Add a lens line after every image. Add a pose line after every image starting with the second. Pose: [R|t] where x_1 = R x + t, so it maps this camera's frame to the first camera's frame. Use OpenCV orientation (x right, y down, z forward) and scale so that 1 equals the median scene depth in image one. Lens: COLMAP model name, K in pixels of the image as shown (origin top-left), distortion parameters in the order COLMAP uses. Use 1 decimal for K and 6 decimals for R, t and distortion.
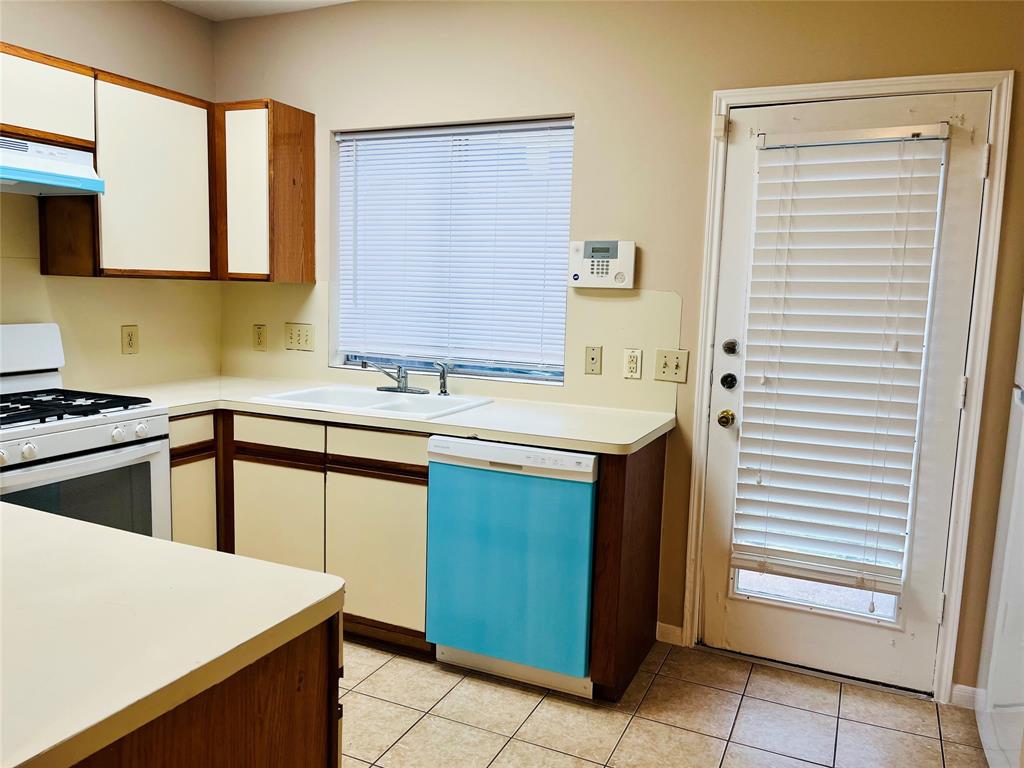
lens RADIAL K [[781.3, 0, 512.0], [0, 781.3, 384.0], [0, 0, 1]] dist [0.070972, -0.100024]
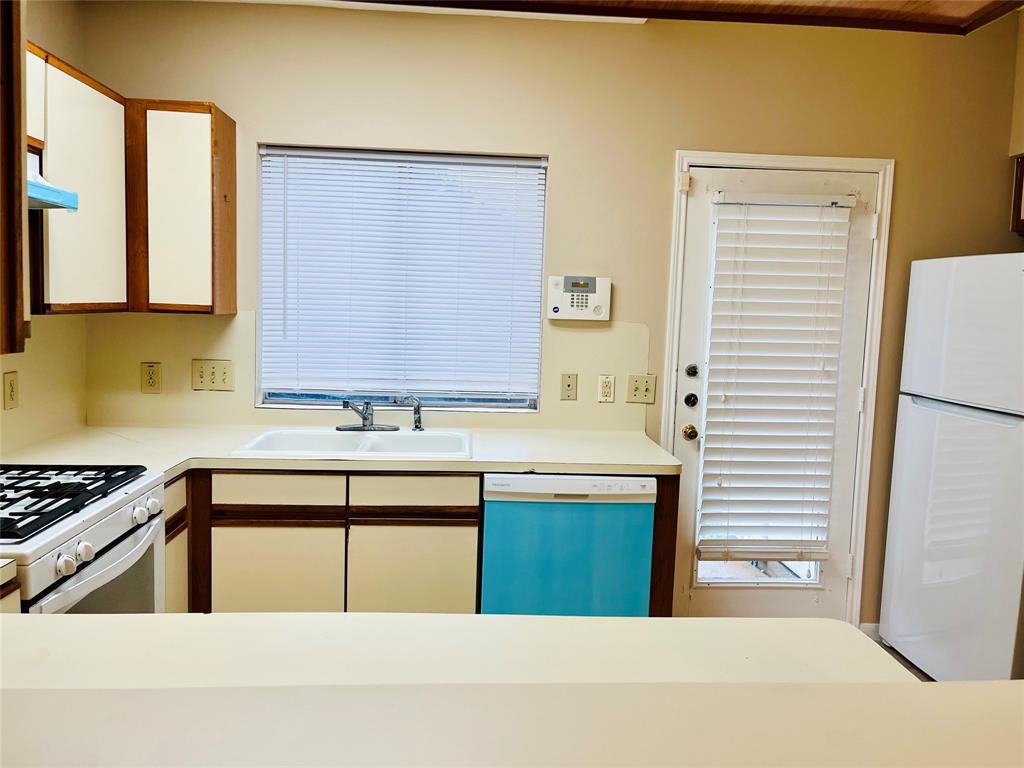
lens RADIAL K [[772.5, 0, 513.0], [0, 772.5, 379.2], [0, 0, 1]] dist [0.068362, -0.097533]
pose [[0.879834, -0.047514, 0.472900, -0.476604], [0.053186, 0.998584, 0.001377, -0.048269], [-0.472296, 0.023940, 0.881115, 0.111680]]
